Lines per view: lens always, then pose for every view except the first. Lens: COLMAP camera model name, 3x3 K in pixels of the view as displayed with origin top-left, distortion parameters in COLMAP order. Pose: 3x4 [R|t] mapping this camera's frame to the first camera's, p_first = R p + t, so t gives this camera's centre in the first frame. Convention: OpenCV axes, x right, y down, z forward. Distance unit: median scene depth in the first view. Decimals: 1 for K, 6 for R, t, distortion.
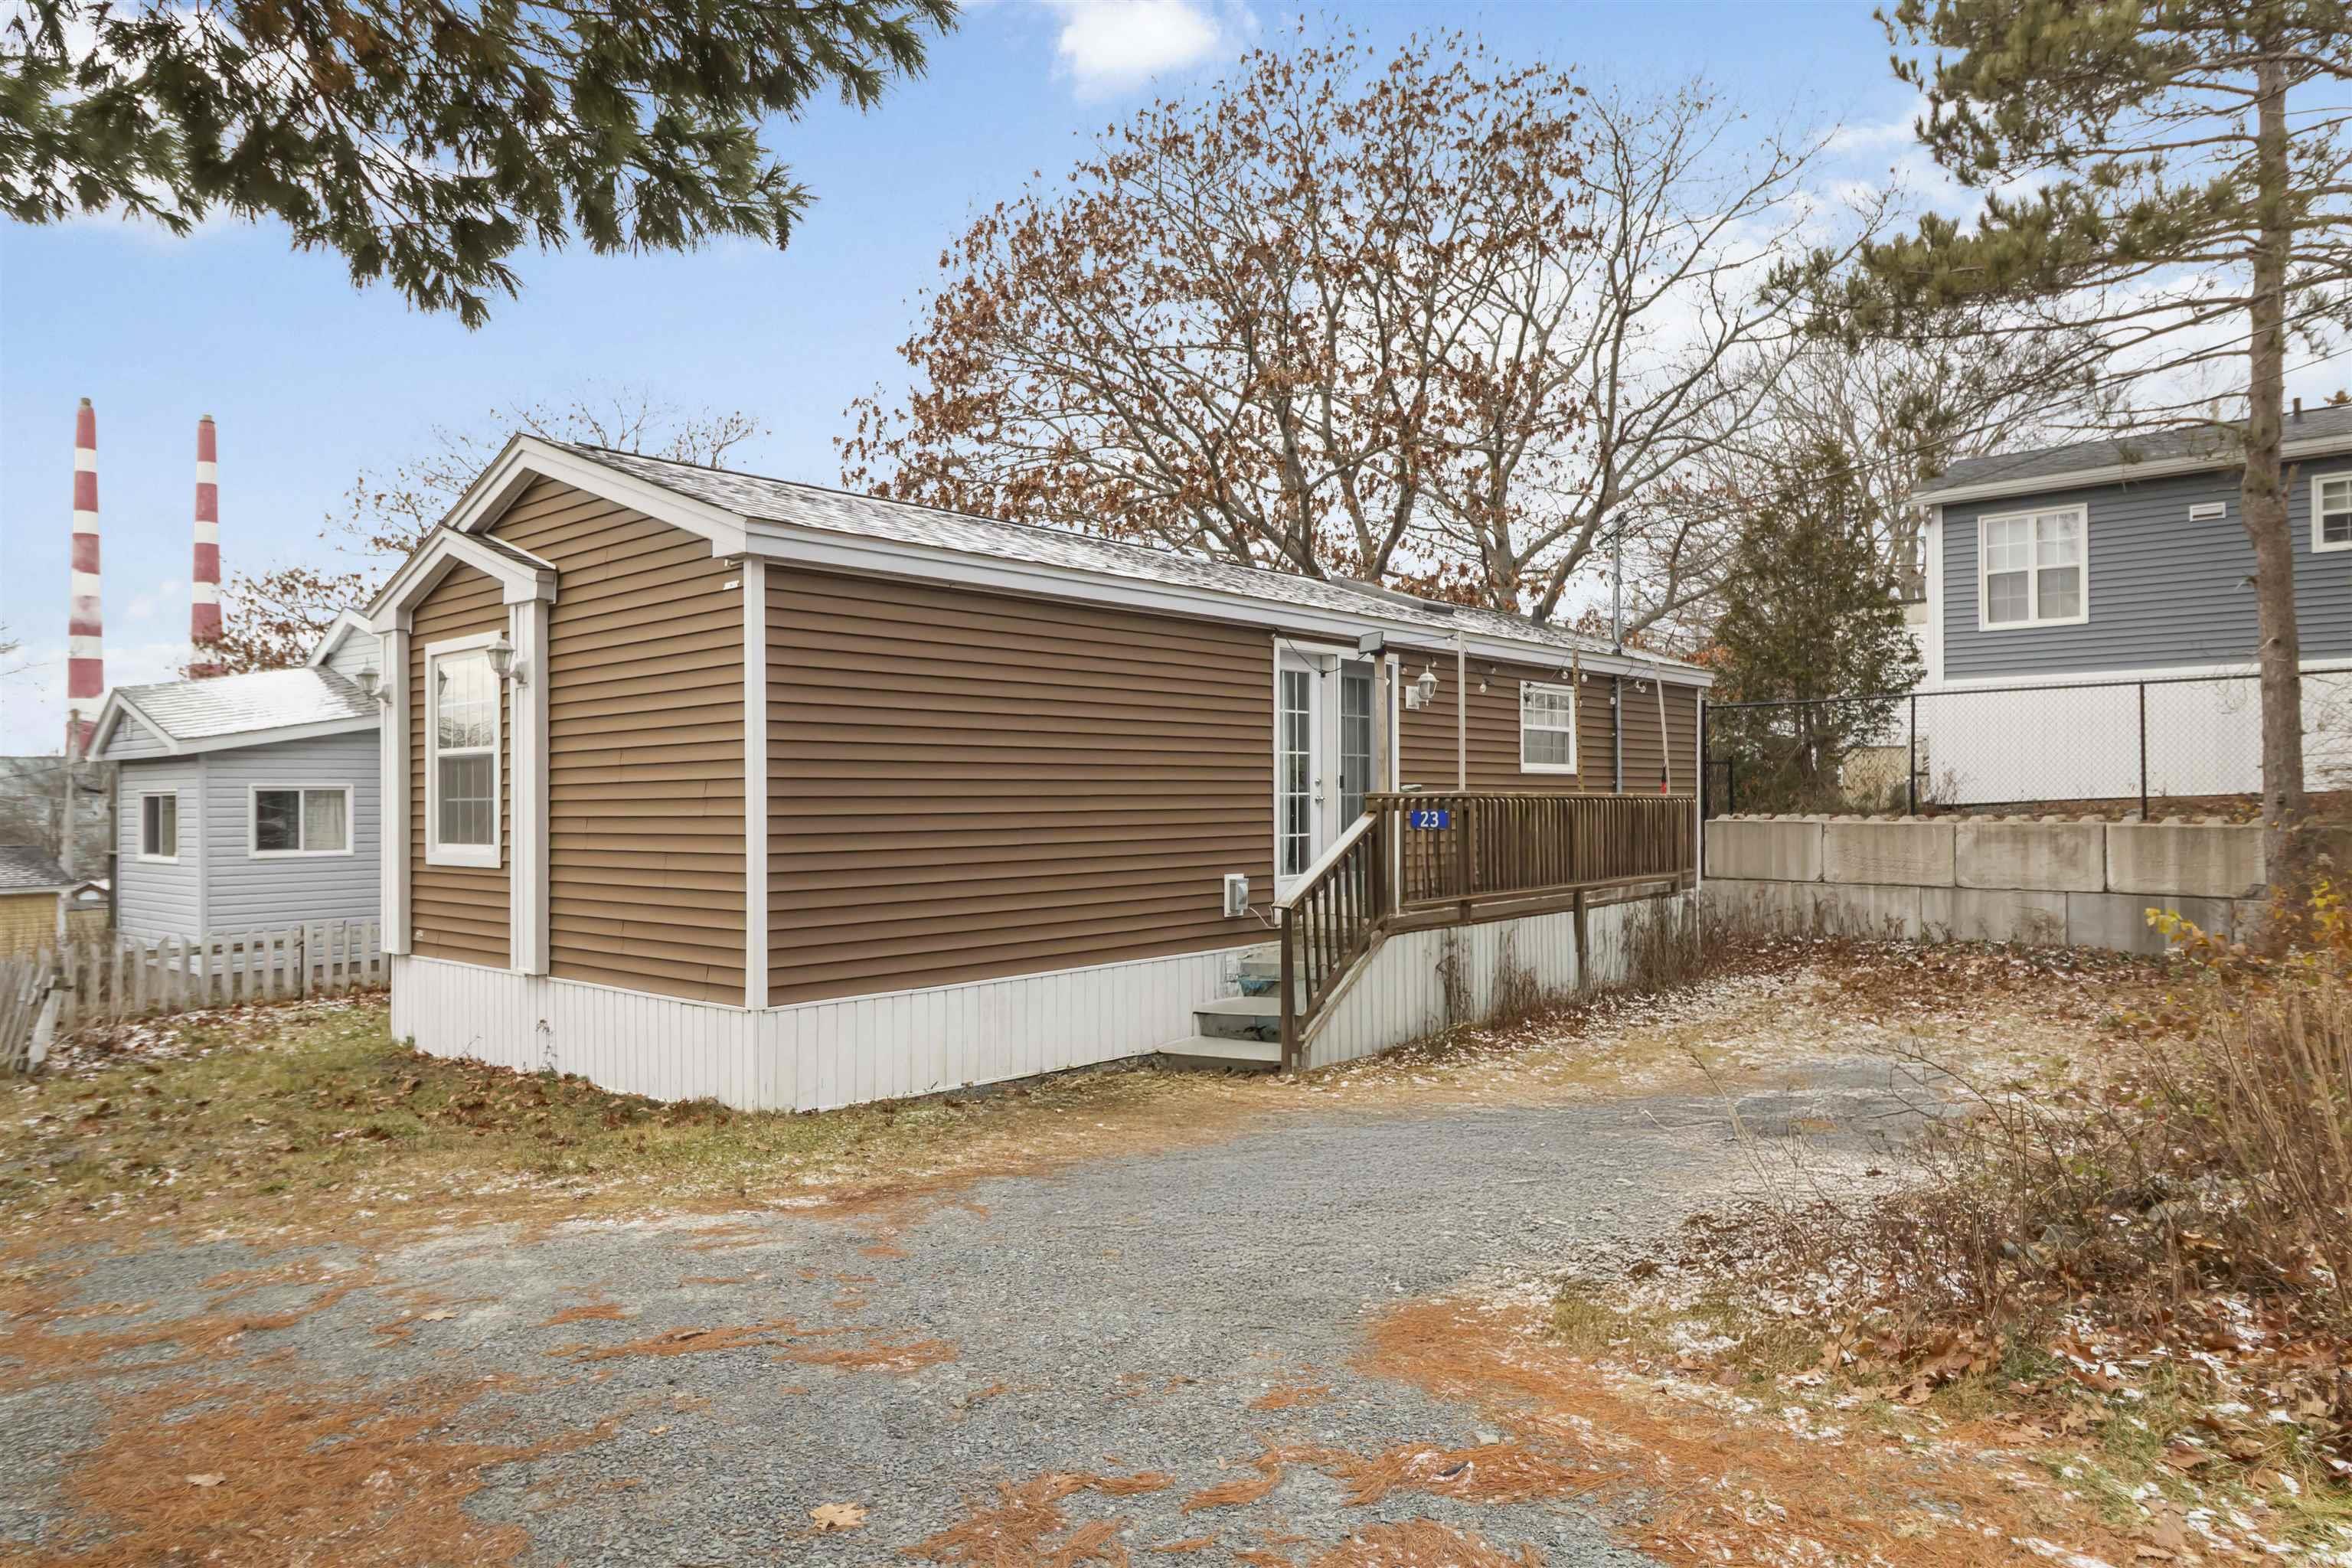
lens RADIAL K [[1476.7, 0, 1174.8], [0, 1476.7, 789.6], [0, 0, 1]] dist [0.002726, 0.001011]
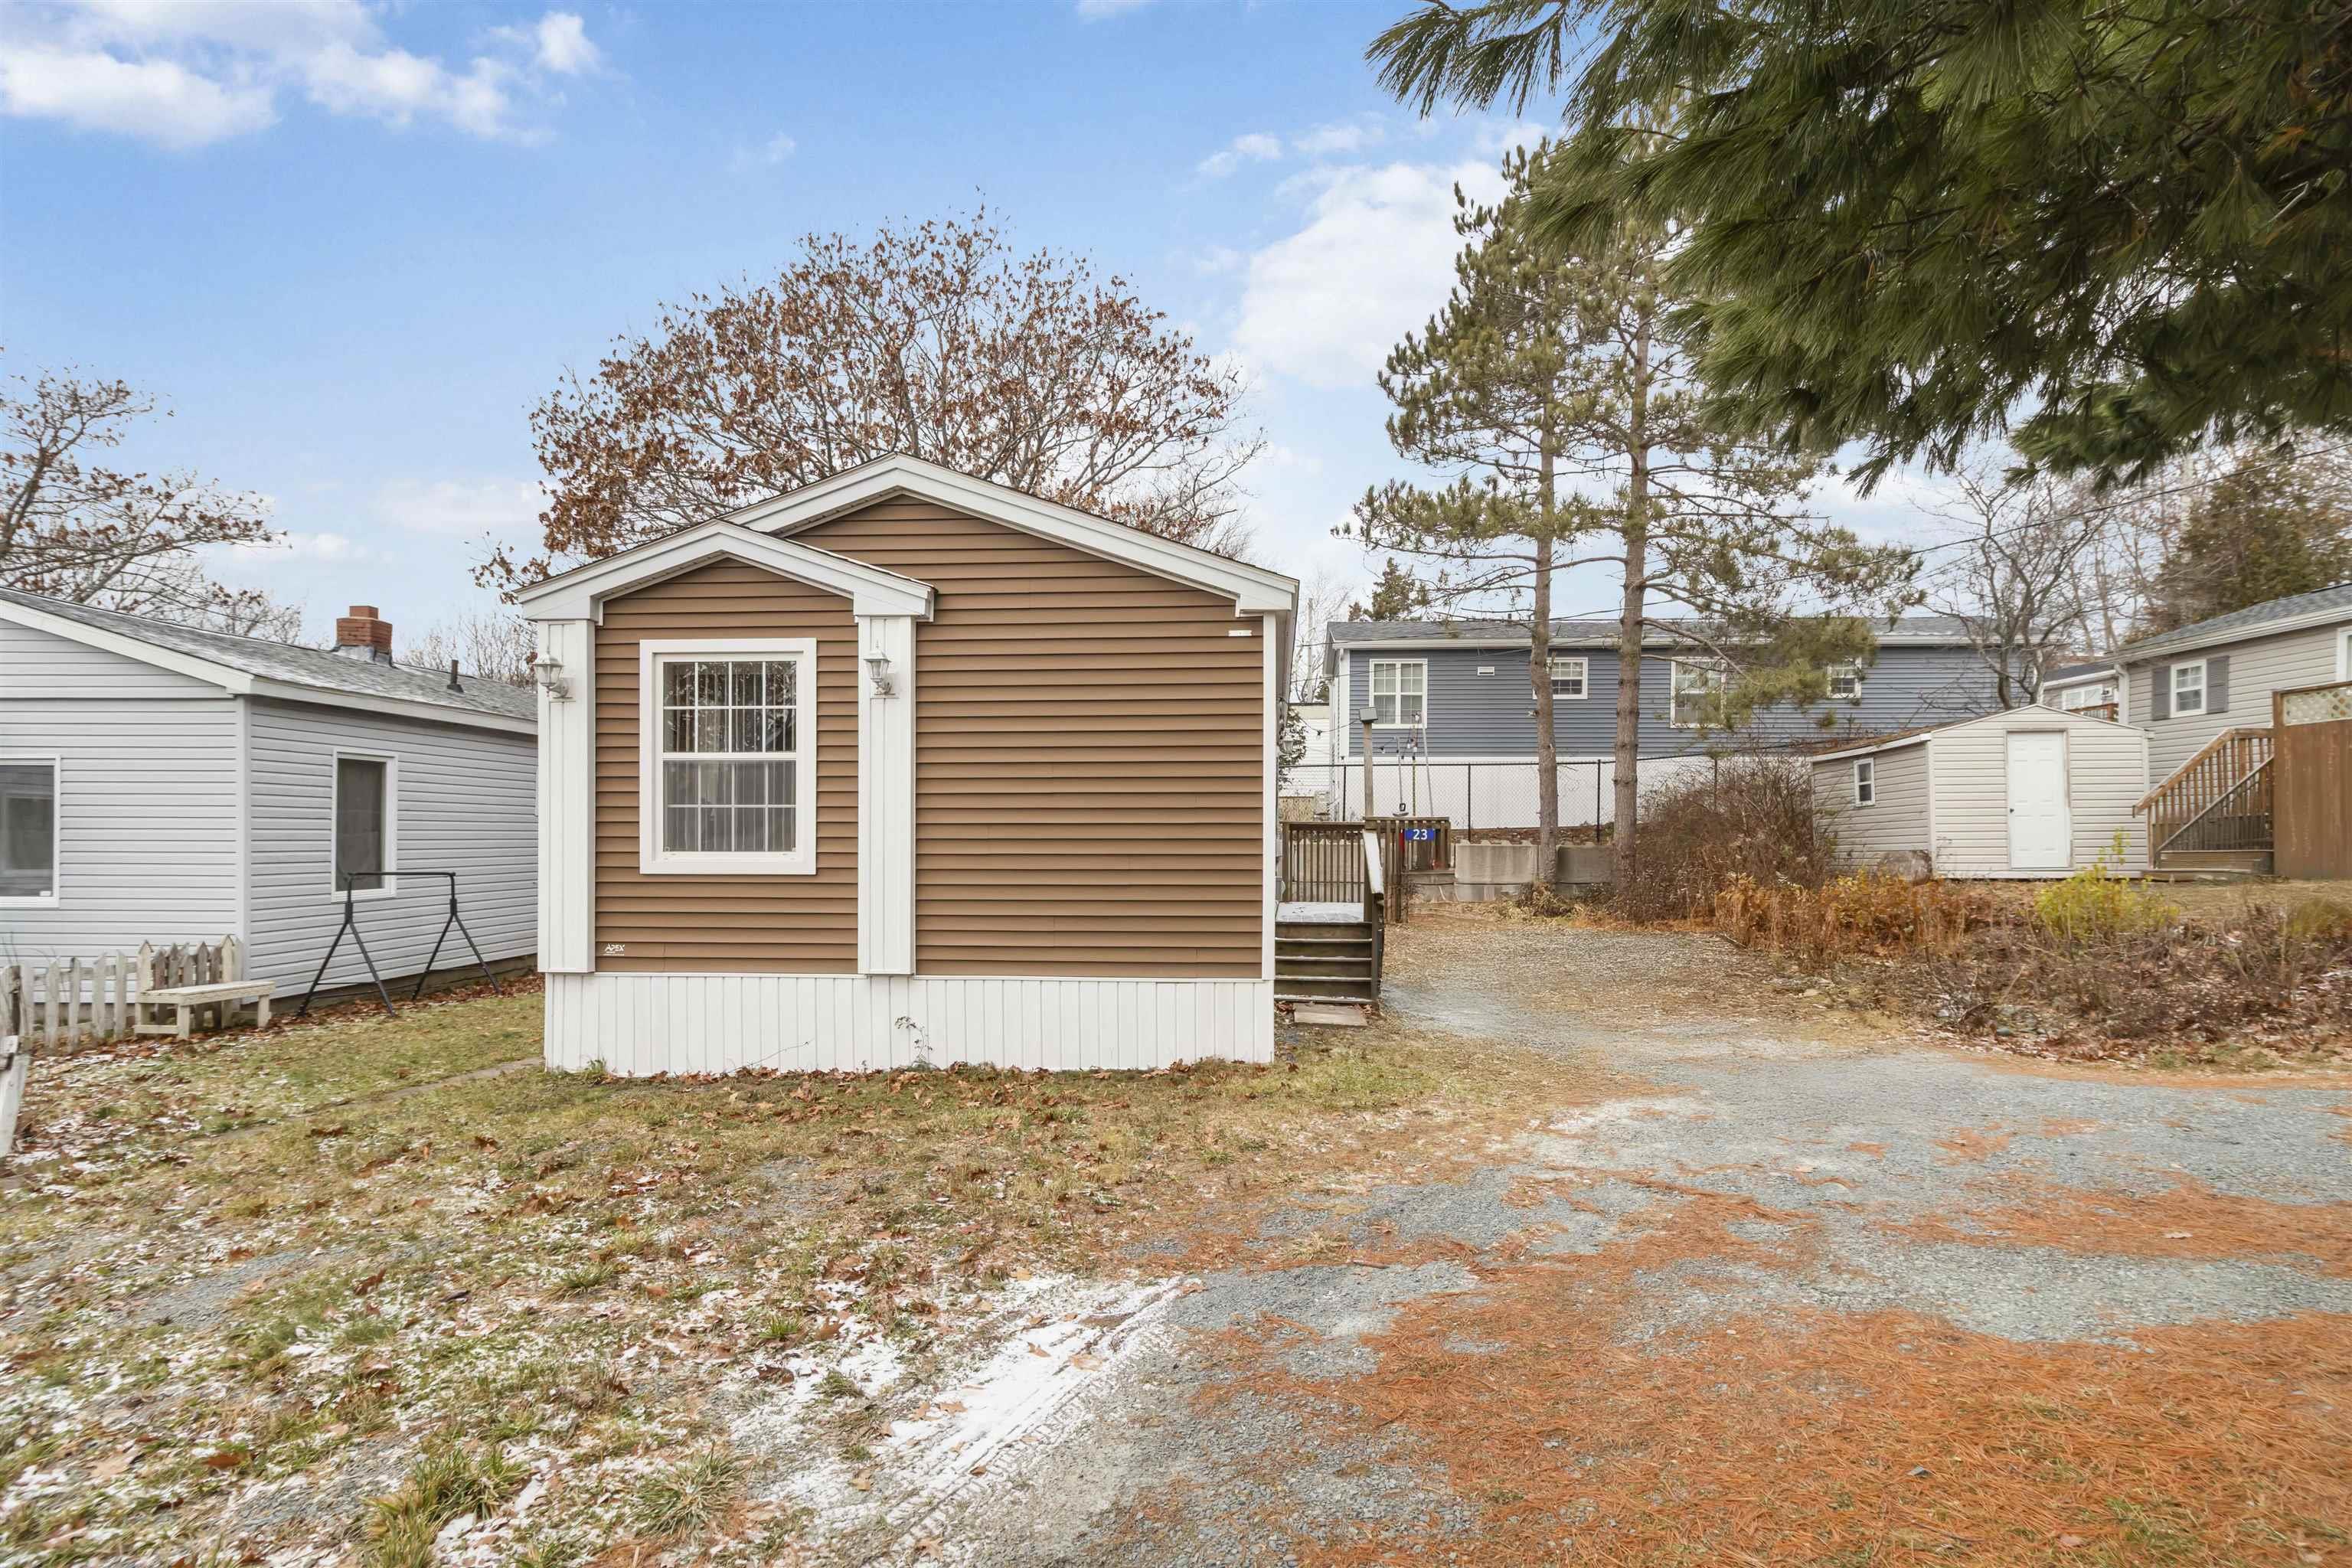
lens RADIAL K [[1095.8, 0, 1278.5], [0, 1095.8, 830.9], [0, 0, 1]] dist [0.002800, 0.002469]
pose [[0.787665, 0.011325, 0.615999, -0.372132], [-0.015064, 0.999886, 0.000880, 0.010307], [-0.615919, -0.009973, 0.787746, 0.119461]]
